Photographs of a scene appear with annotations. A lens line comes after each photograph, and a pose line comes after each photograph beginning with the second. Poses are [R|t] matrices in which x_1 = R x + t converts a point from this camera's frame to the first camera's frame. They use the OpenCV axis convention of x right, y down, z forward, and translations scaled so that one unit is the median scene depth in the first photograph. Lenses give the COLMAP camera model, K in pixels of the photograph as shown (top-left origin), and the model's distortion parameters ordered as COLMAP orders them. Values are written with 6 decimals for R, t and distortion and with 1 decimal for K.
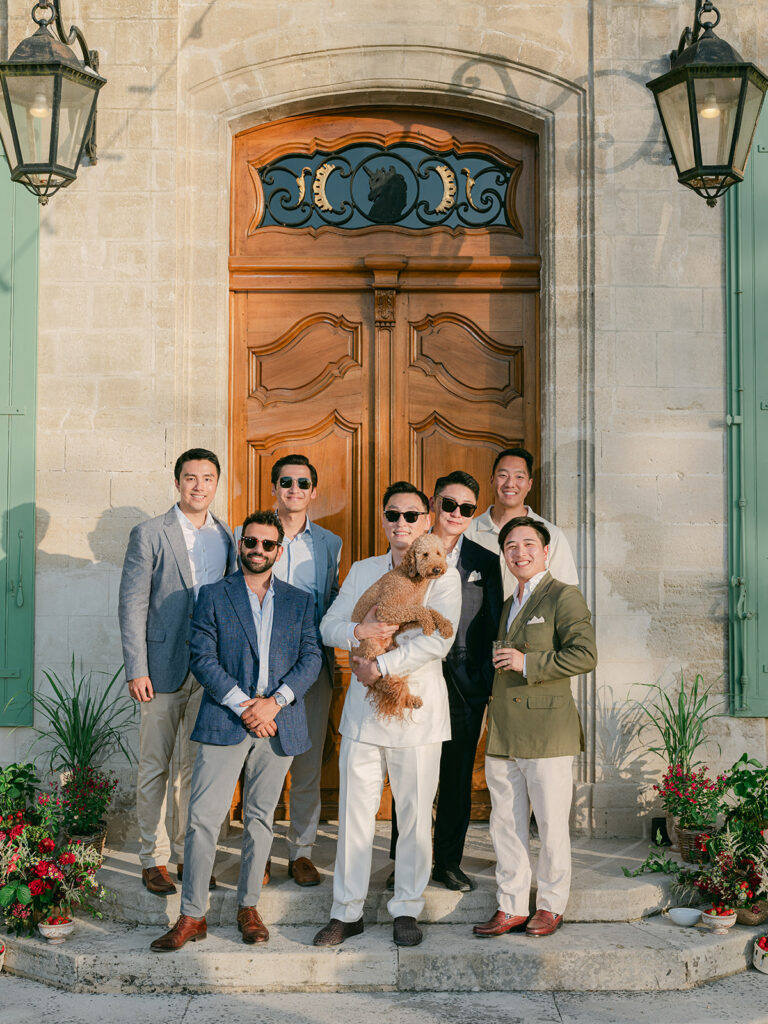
lens RADIAL K [[1448.4, 0, 381.2], [0, 1448.4, 511.3], [0, 0, 1]] dist [-0.009736, 0.000000]
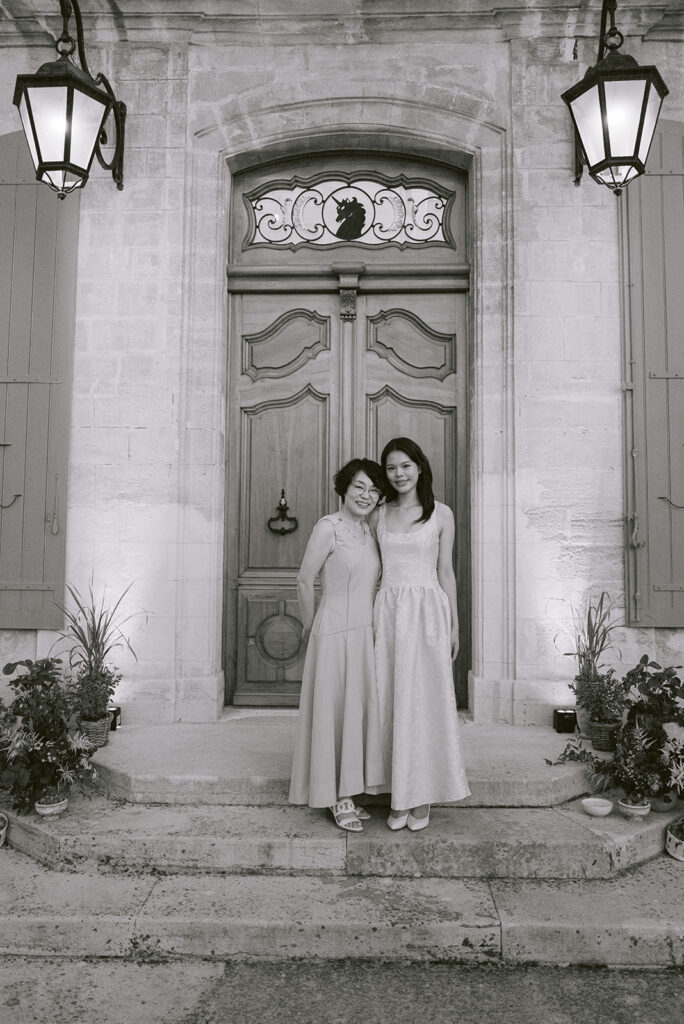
lens RADIAL K [[812.0, 0, 339.4], [0, 812.0, 484.1], [0, 0, 1]] dist [-0.021698, 0.016155]
pose [[0.999389, 0.003229, -0.034801, 0.021313], [-0.004226, 0.999581, -0.028628, 0.041134], [0.034694, 0.028758, 0.998984, 0.299076]]
